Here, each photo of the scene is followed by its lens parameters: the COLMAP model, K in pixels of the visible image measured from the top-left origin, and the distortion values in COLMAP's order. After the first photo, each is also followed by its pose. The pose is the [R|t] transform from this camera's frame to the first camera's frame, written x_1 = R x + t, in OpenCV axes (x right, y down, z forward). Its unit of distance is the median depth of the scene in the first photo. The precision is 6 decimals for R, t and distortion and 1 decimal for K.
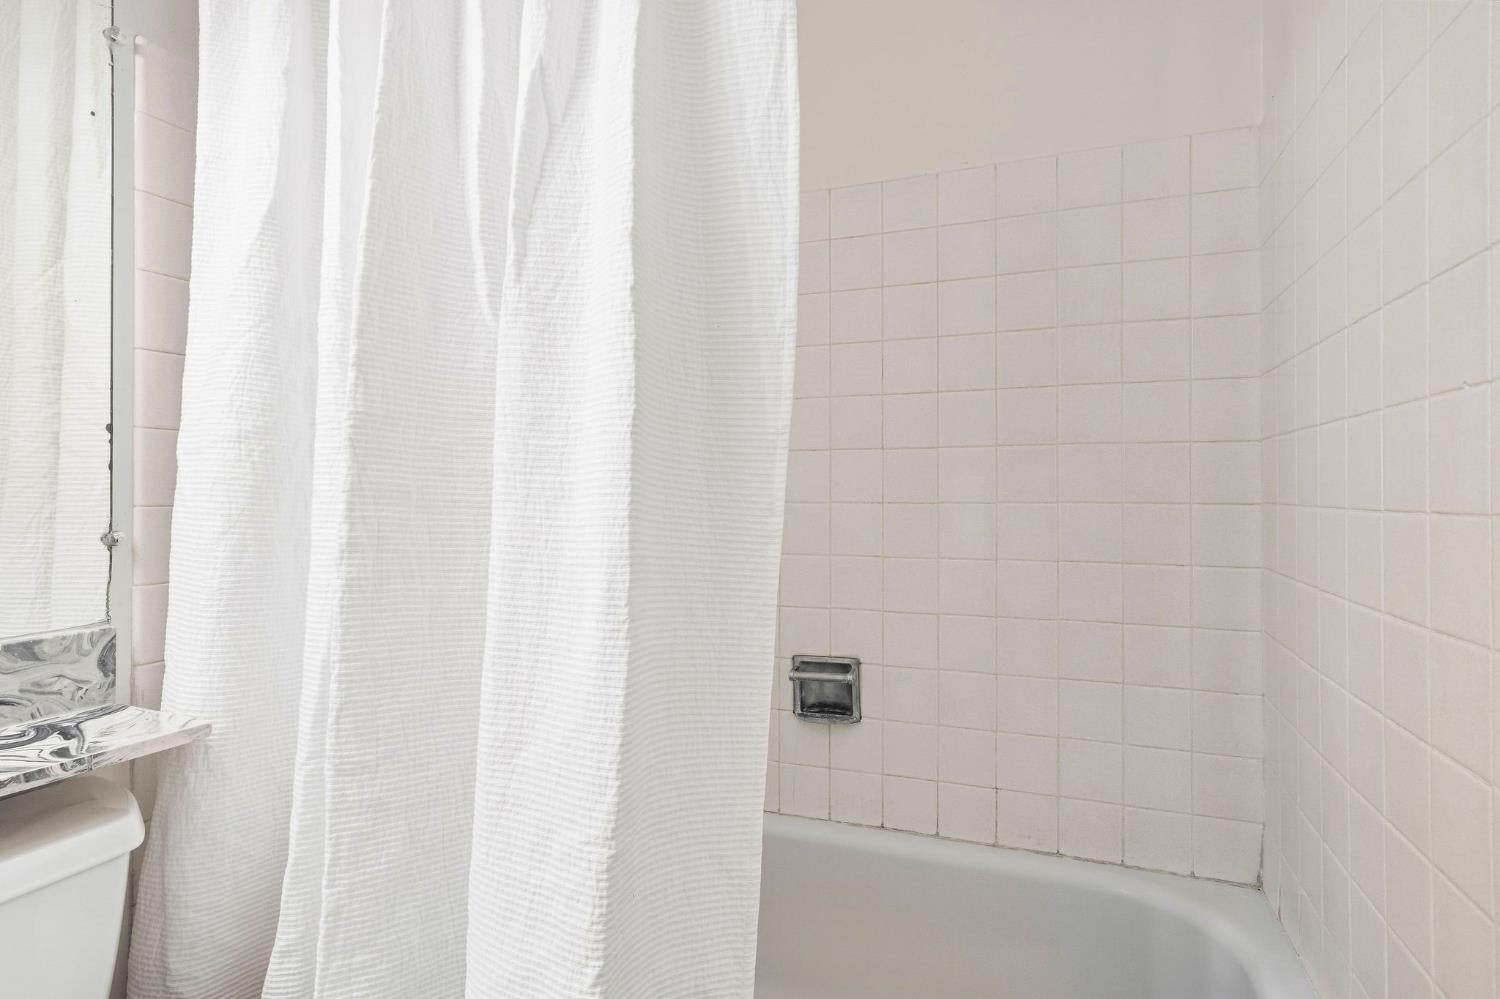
lens RADIAL K [[777.1, 0, 749.1], [0, 777.1, 493.1], [0, 0, 1]] dist [0.011809, 0.000683]
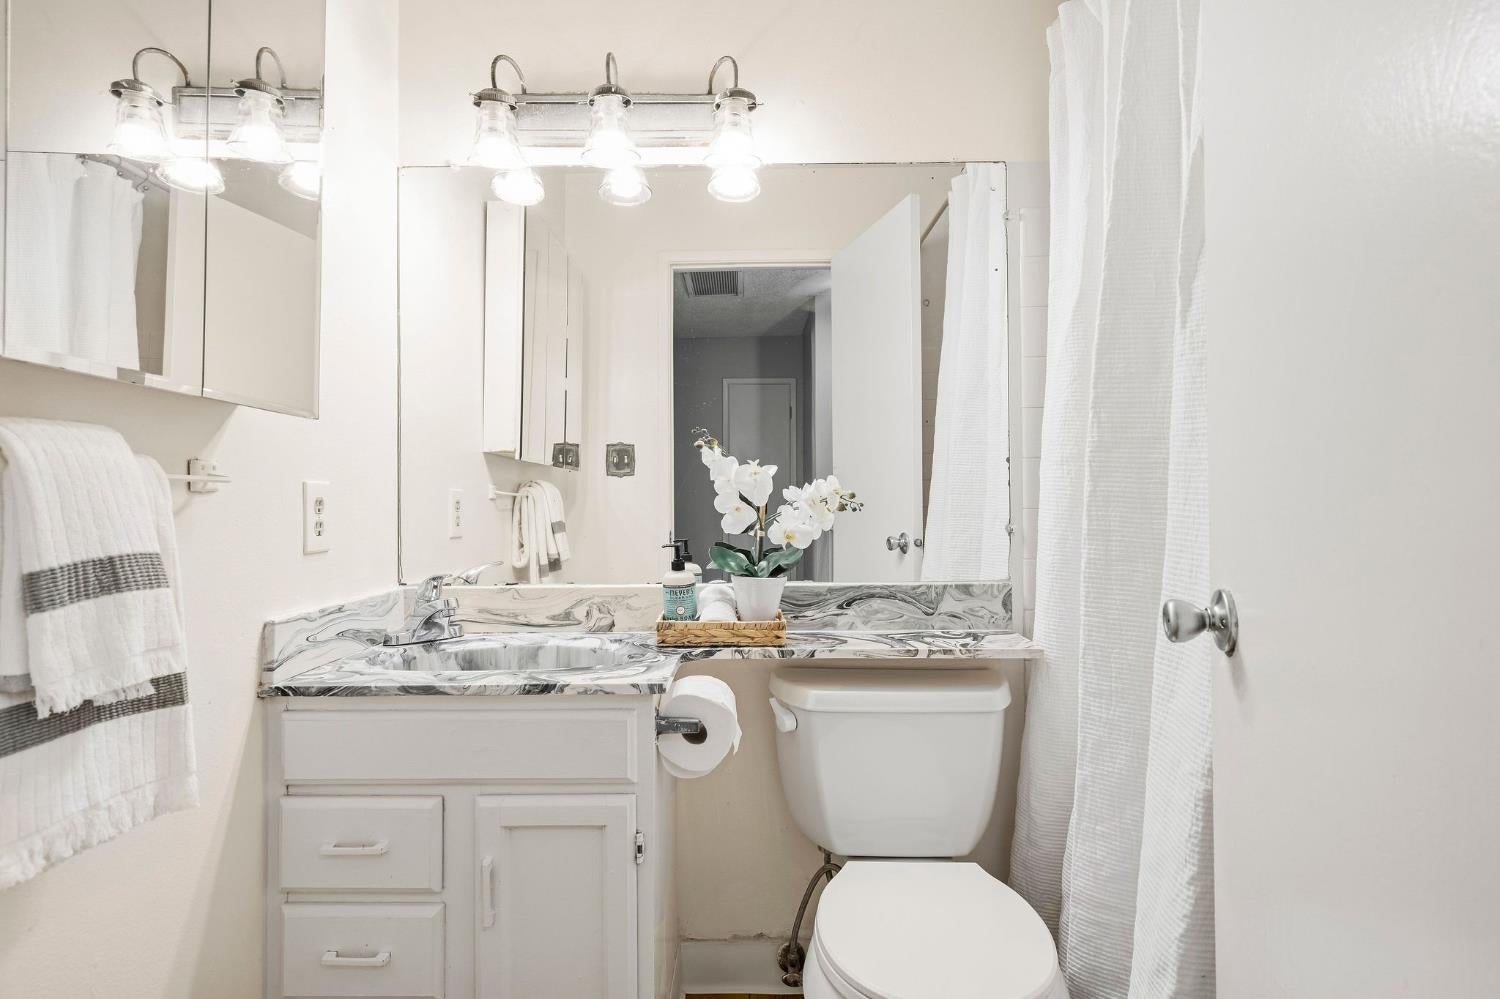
lens RADIAL K [[777.1, 0, 747.8], [0, 777.1, 501.0], [0, 0, 1]] dist [0.011809, 0.000683]
pose [[0.369085, -0.005945, -0.929377, 0.525362], [0.008851, 0.999957, -0.002882, 0.002886], [0.929353, -0.007162, 0.369122, -0.098192]]
